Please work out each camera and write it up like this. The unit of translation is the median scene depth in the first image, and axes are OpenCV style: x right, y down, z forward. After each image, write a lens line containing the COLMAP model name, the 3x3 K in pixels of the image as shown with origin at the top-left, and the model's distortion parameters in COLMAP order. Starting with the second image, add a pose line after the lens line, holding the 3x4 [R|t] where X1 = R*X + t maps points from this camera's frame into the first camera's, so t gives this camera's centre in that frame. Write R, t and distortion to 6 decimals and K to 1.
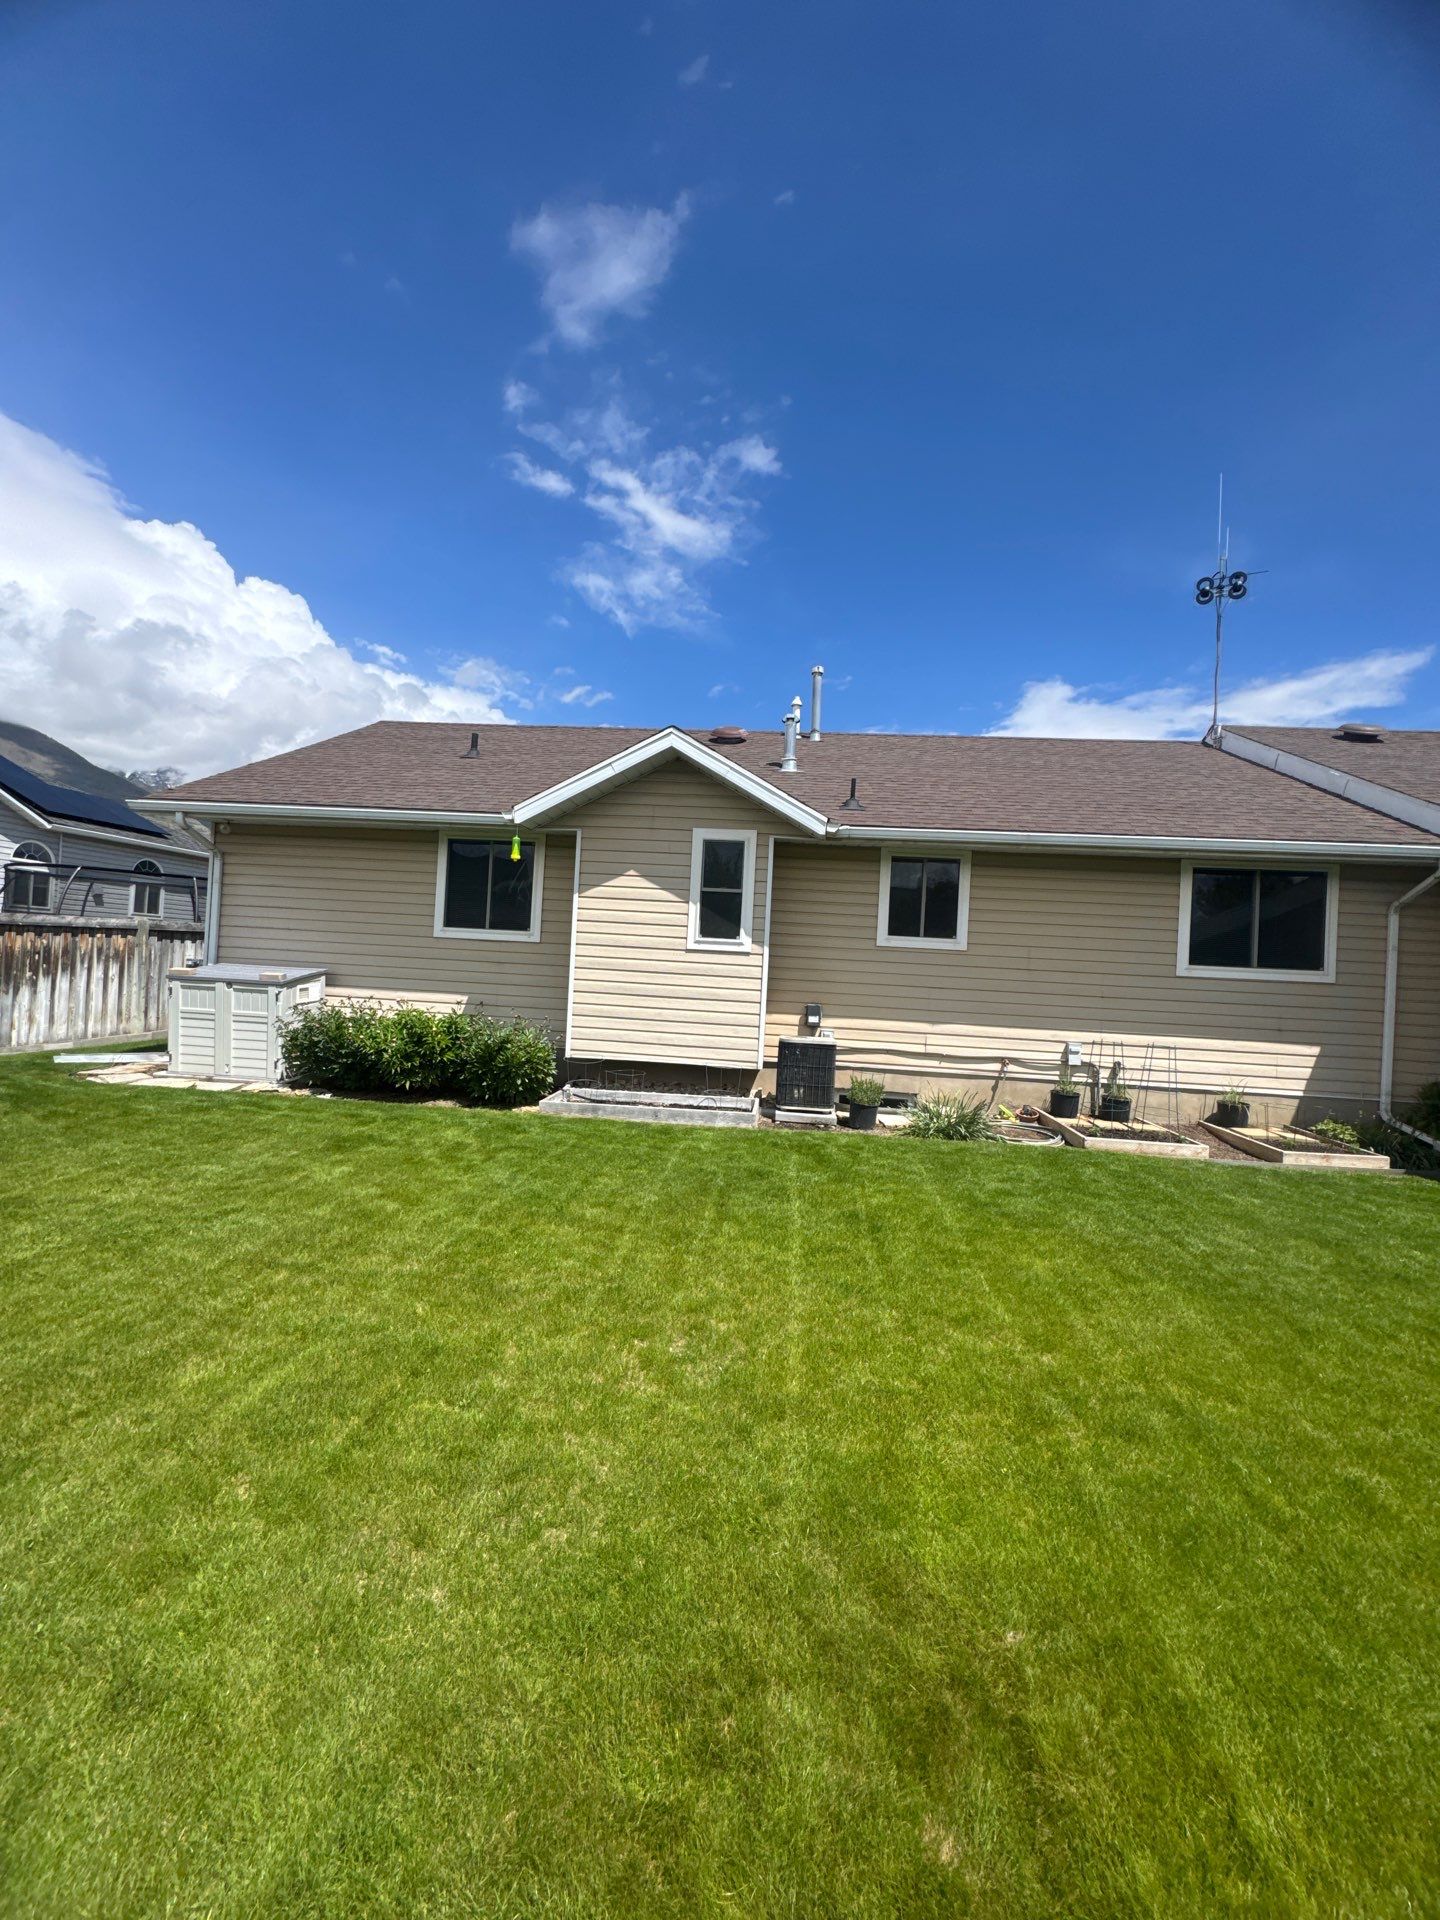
lens RADIAL K [[777.2, 0, 700.8], [0, 777.2, 946.3], [0, 0, 1]] dist [-0.007132, 0.001968]
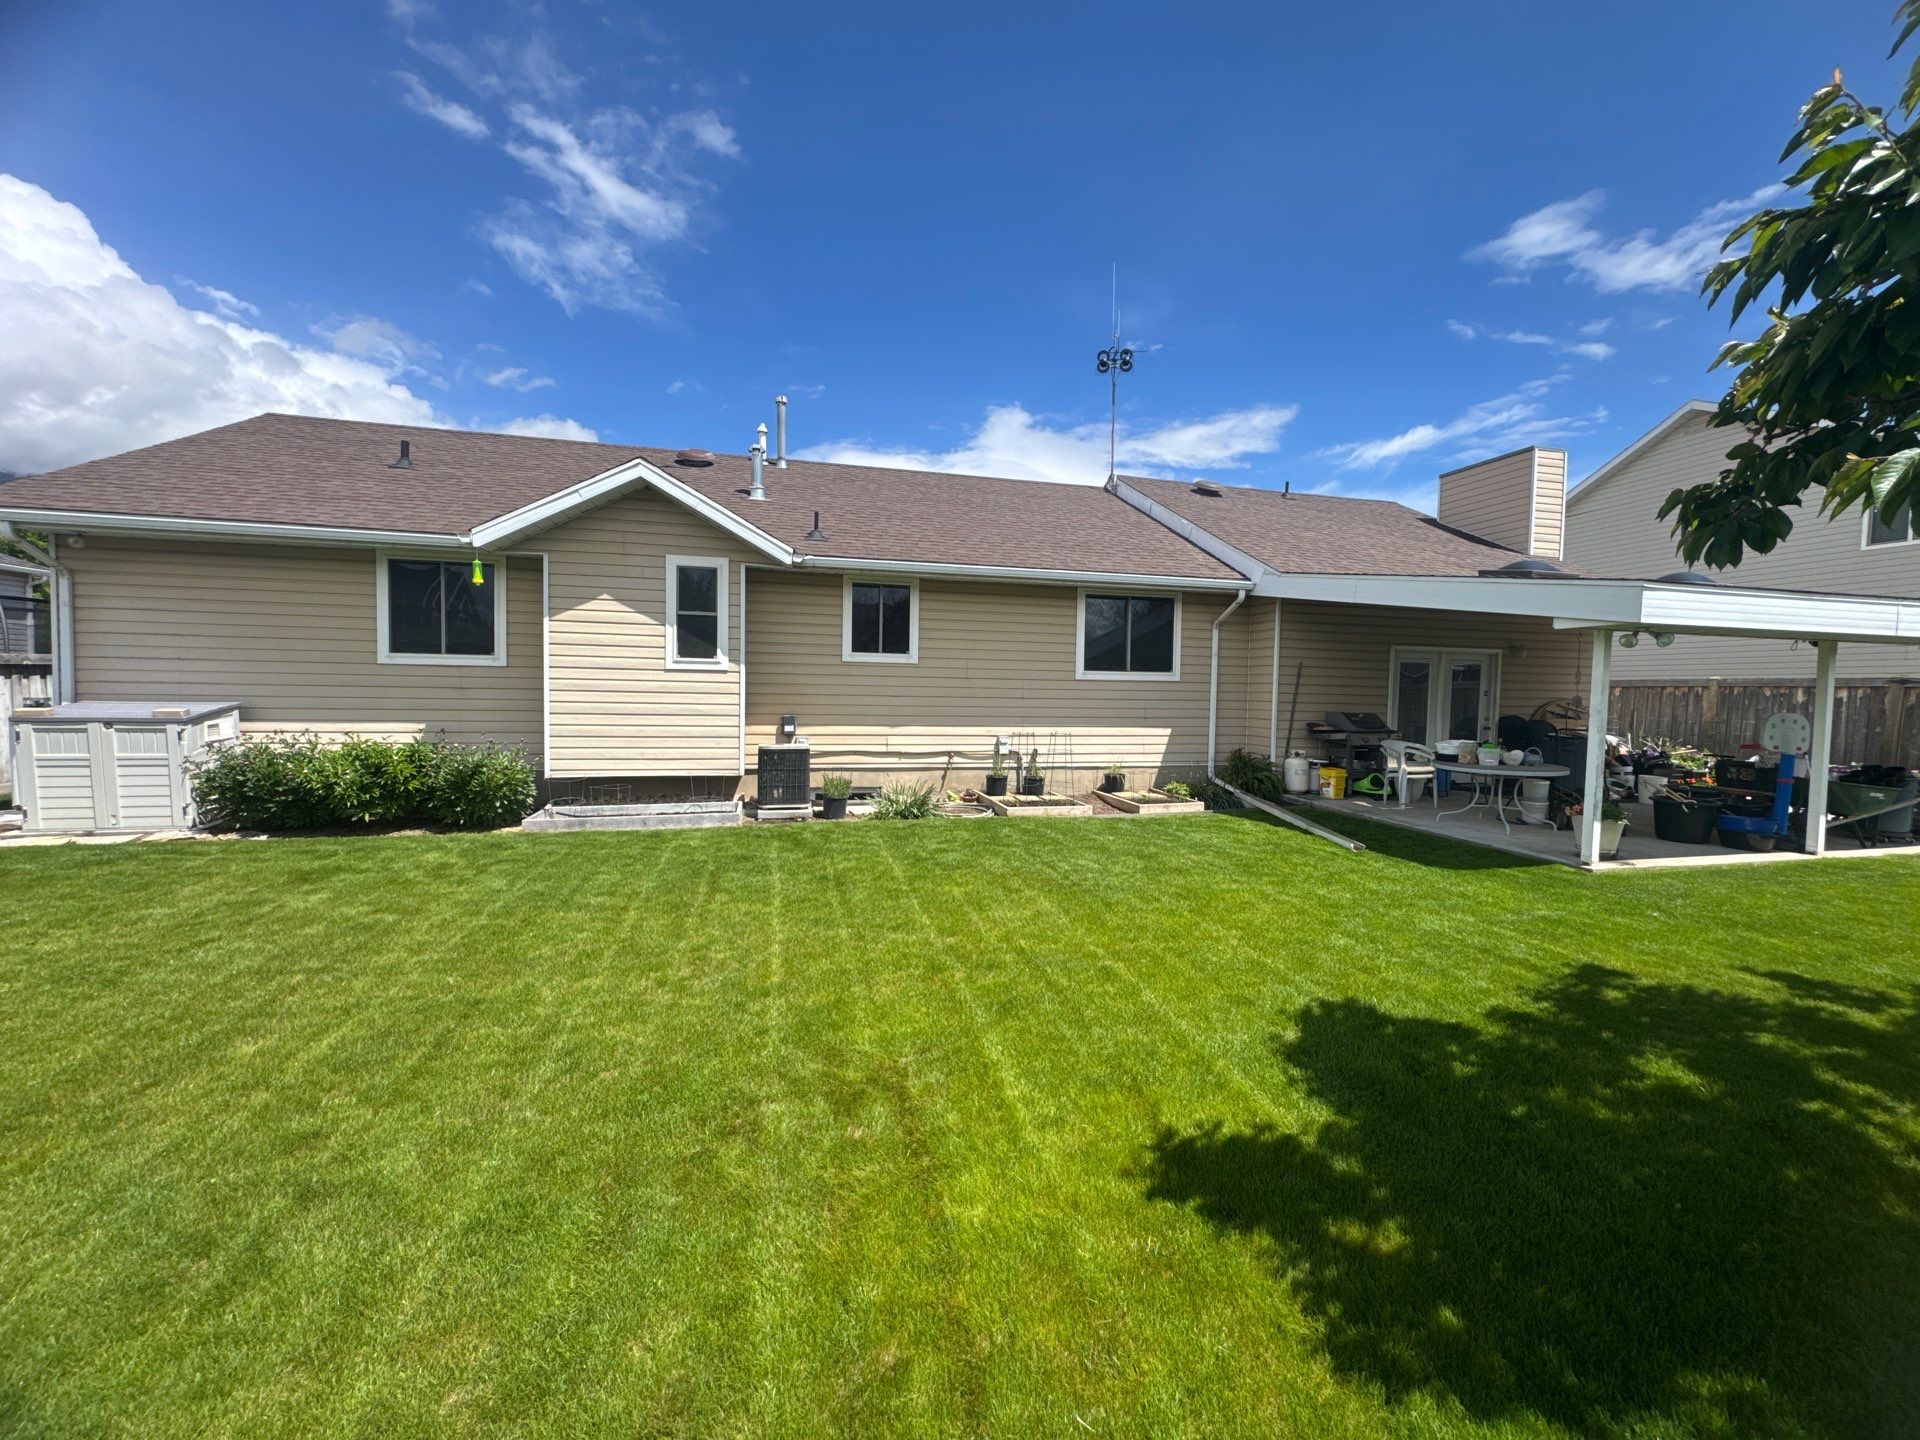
lens RADIAL K [[777.2, 0, 959.6], [0, 777.2, 713.0], [0, 0, 1]] dist [-0.007132, 0.001968]
pose [[0.937899, -0.046955, 0.343716, -0.009330], [0.024137, 0.997229, 0.070368, -0.001315], [-0.346068, -0.057702, 0.936433, -0.136410]]
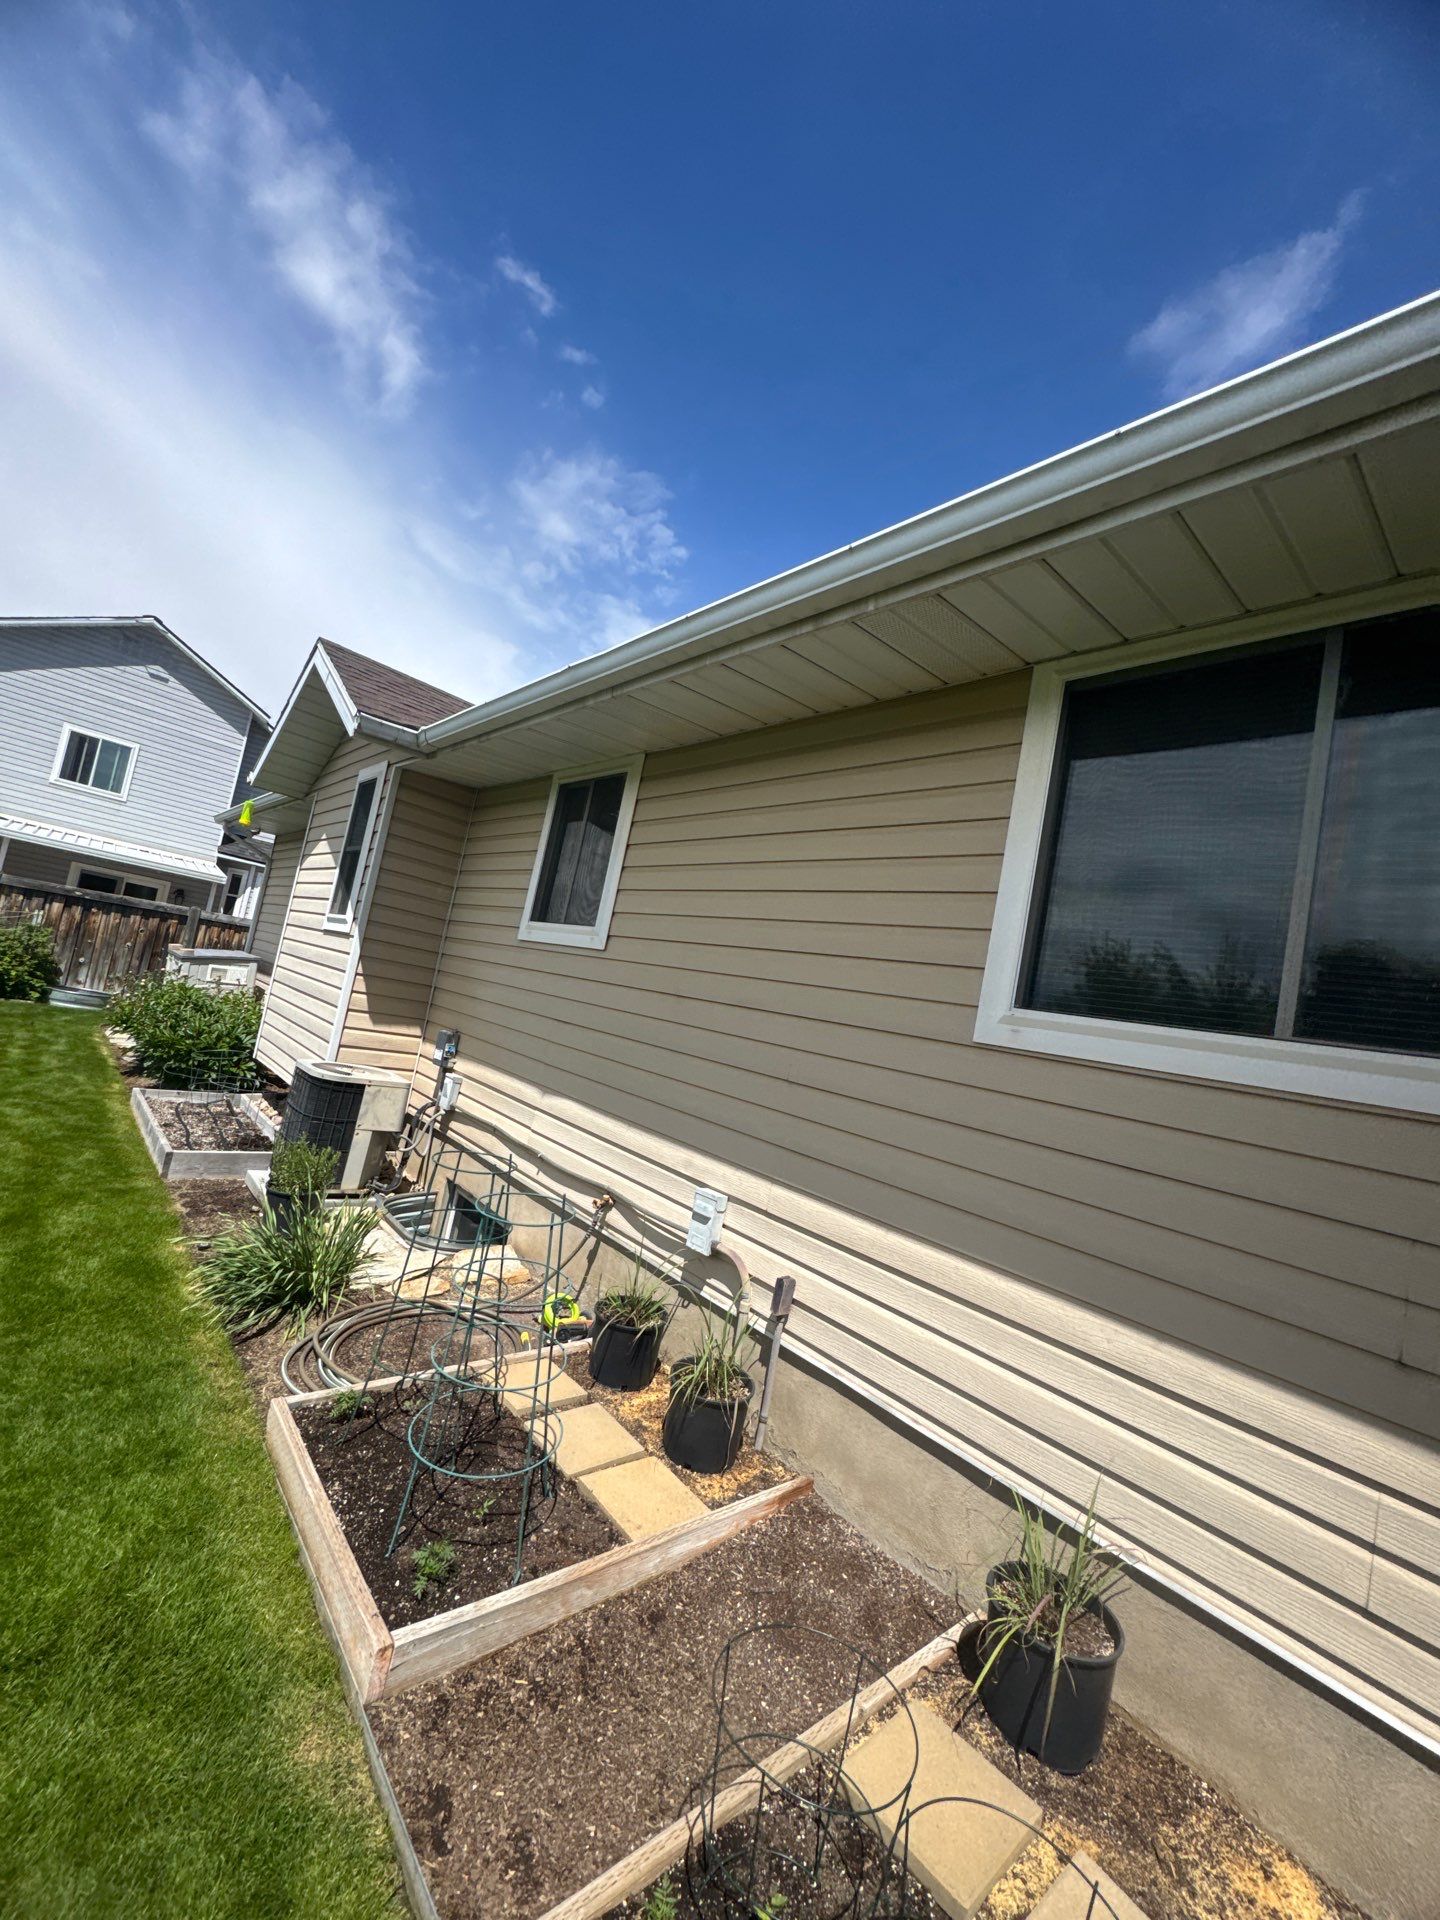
lens RADIAL K [[777.2, 0, 714.0], [0, 777.2, 954.4], [0, 0, 1]] dist [-0.007132, 0.001968]
pose [[0.725783, 0.032418, -0.687159, 0.738519], [-0.135321, 0.986100, -0.096406, 0.046568], [0.674483, 0.162957, 0.720082, 0.707503]]
